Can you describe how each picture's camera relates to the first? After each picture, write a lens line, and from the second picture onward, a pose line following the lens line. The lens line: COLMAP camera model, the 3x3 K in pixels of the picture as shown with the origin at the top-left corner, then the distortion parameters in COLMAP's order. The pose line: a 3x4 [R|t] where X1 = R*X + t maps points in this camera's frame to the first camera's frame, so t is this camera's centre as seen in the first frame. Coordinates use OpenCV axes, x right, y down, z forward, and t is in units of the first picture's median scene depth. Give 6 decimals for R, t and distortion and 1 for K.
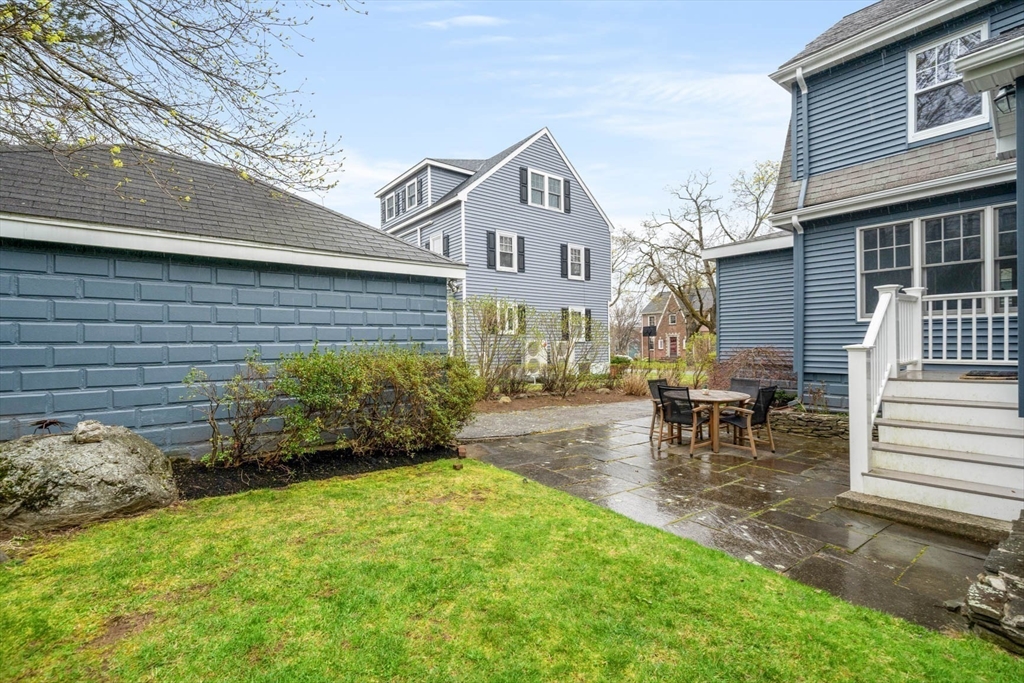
lens RADIAL K [[455.8, 0, 506.6], [0, 455.8, 345.7], [0, 0, 1]] dist [-0.001527, 0.000088]
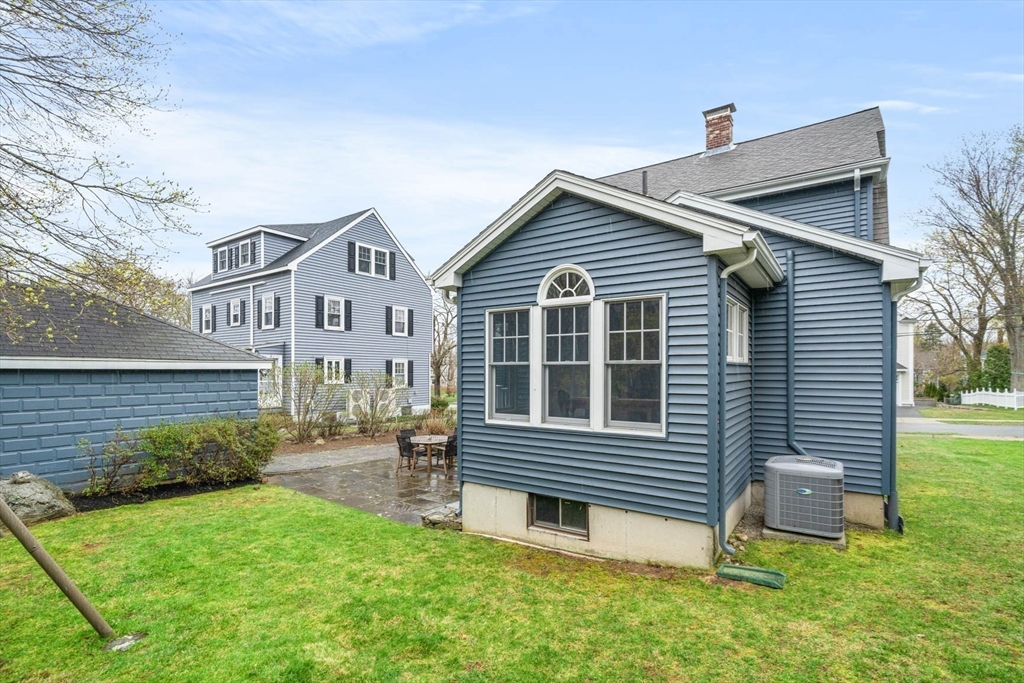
lens RADIAL K [[470.3, 0, 516.3], [0, 470.3, 371.1], [0, 0, 1]] dist [-0.000262, -0.000298]
pose [[0.953813, 0.013888, 0.300080, 0.239765], [-0.011532, 0.999887, -0.009621, -0.143323], [-0.300179, 0.005716, 0.953866, -0.826481]]
